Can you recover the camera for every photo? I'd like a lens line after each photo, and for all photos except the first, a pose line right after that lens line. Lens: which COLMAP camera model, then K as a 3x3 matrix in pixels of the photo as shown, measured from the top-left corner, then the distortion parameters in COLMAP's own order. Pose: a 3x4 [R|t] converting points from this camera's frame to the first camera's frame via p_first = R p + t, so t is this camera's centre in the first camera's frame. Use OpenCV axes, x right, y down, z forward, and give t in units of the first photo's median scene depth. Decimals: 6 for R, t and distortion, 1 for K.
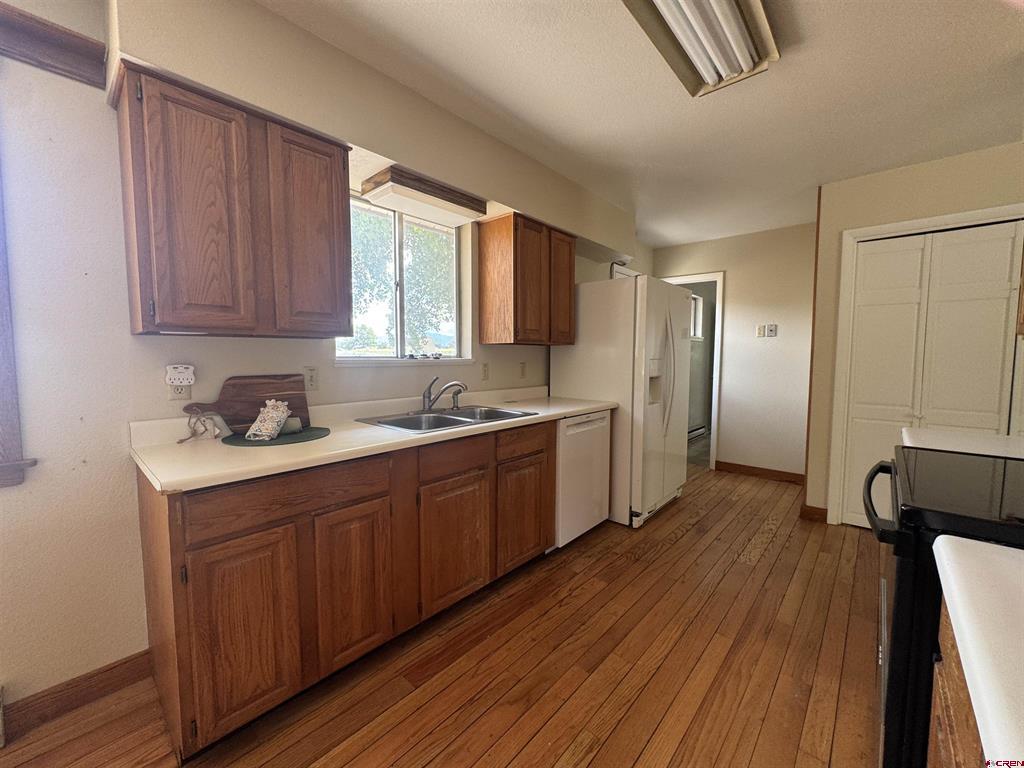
lens RADIAL K [[411.3, 0, 514.6], [0, 411.3, 385.6], [0, 0, 1]] dist [-0.002774, 0.000030]
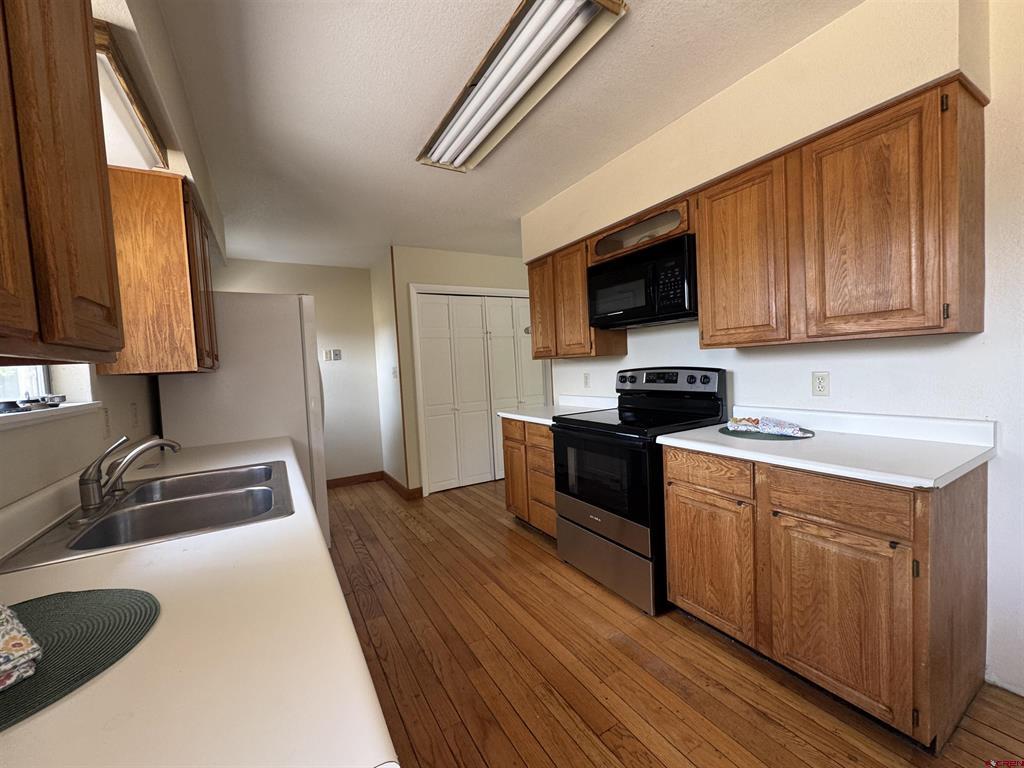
lens RADIAL K [[411.3, 0, 513.8], [0, 411.3, 382.7], [0, 0, 1]] dist [-0.002774, 0.000030]
pose [[0.304845, -0.058363, 0.950612, -0.479759], [0.120574, 0.992455, 0.022266, -0.036998], [-0.944739, 0.107831, 0.309582, 0.307732]]
